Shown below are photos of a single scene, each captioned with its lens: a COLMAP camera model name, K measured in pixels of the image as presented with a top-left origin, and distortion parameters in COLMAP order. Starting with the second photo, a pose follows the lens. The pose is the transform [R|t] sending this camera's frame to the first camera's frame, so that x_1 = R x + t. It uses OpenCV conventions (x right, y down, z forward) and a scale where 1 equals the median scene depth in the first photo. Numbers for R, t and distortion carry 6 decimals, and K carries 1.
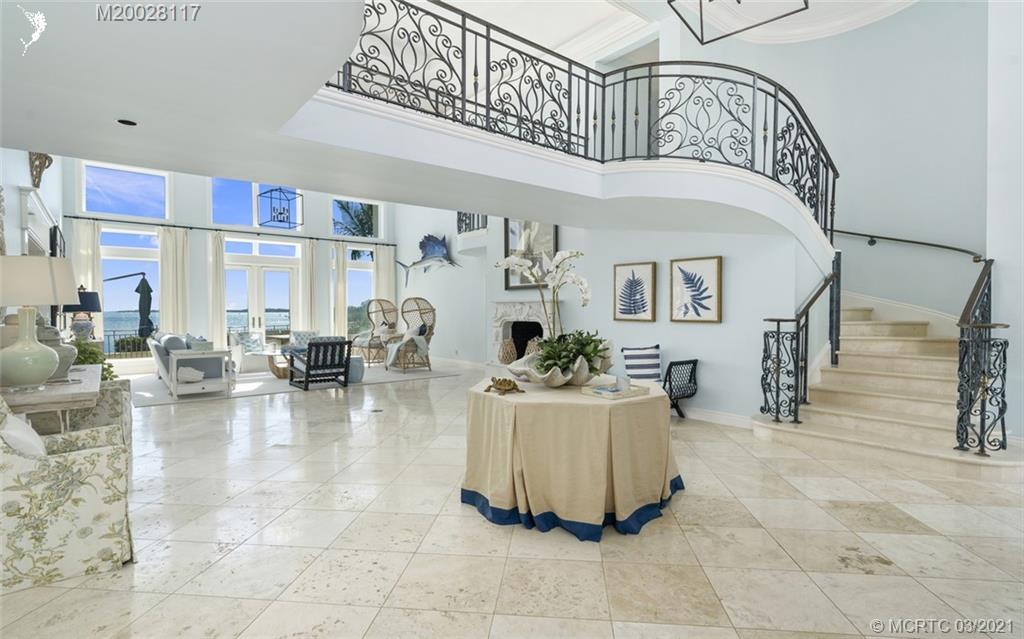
lens RADIAL K [[508.7, 0, 514.1], [0, 508.7, 305.4], [0, 0, 1]] dist [0.000046, 0.000217]
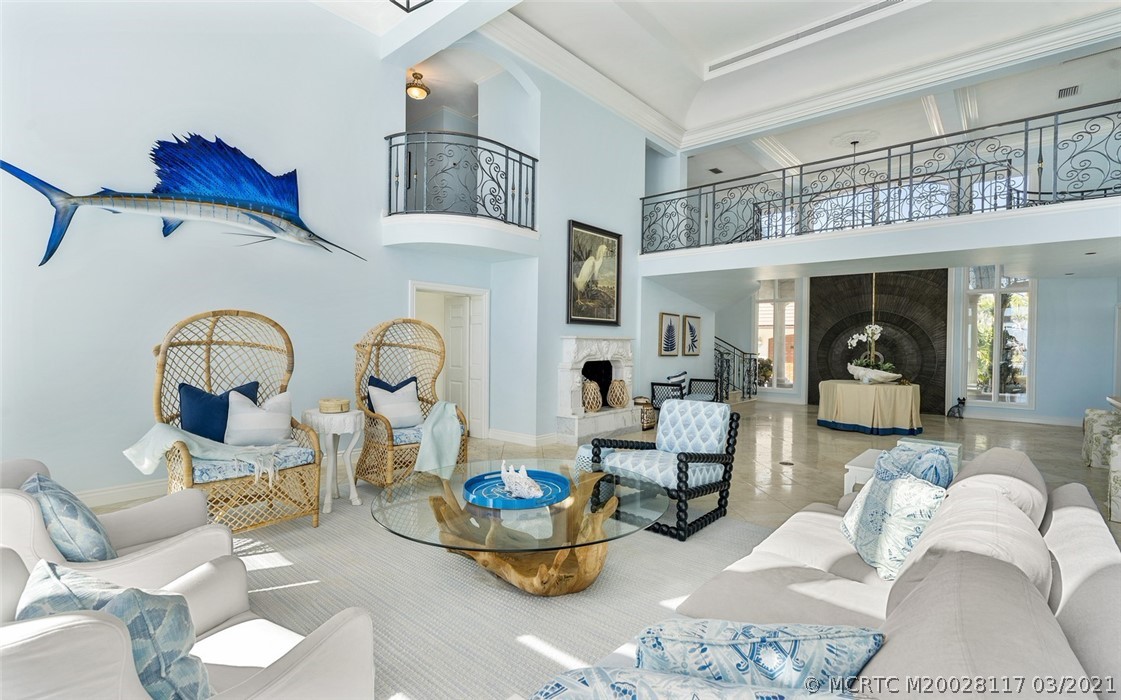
lens RADIAL K [[508.9, 0, 560.5], [0, 508.9, 350.0], [0, 0, 1]] dist [-0.002911, 0.000082]
pose [[-0.166264, -0.012030, 0.986008, -0.723020], [-0.020595, 0.999750, 0.008724, 0.005485], [-0.985866, -0.018856, -0.166470, 1.032192]]
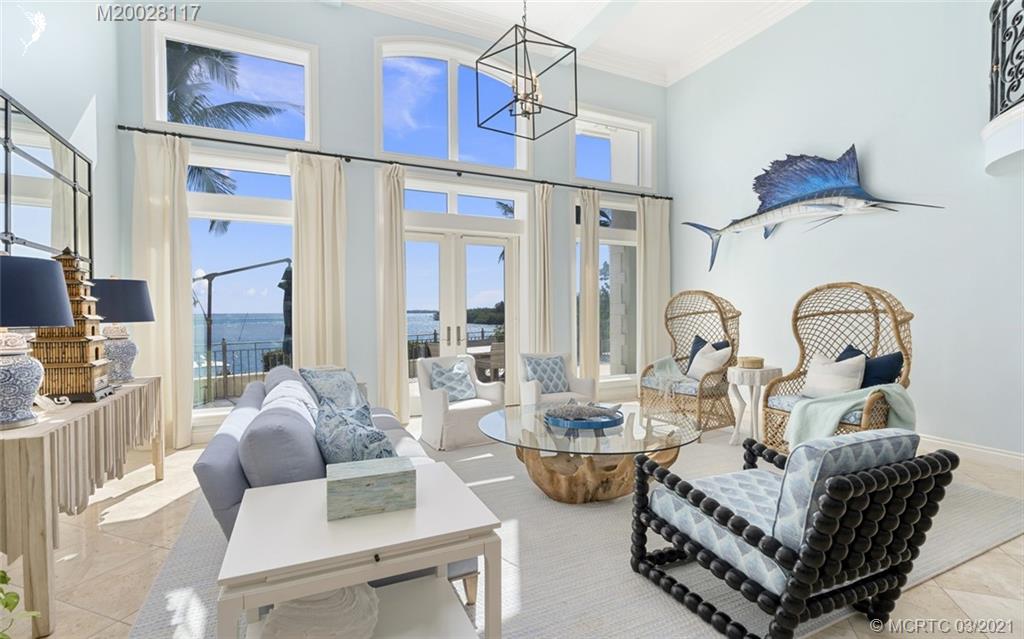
lens RADIAL K [[471.7, 0, 507.3], [0, 471.7, 303.9], [0, 0, 1]] dist [-0.001310, 0.000319]
pose [[0.967230, -0.008285, -0.253767, -0.395393], [0.007106, 0.999959, -0.005560, 0.001501], [0.253802, 0.003575, 0.967249, 0.639366]]
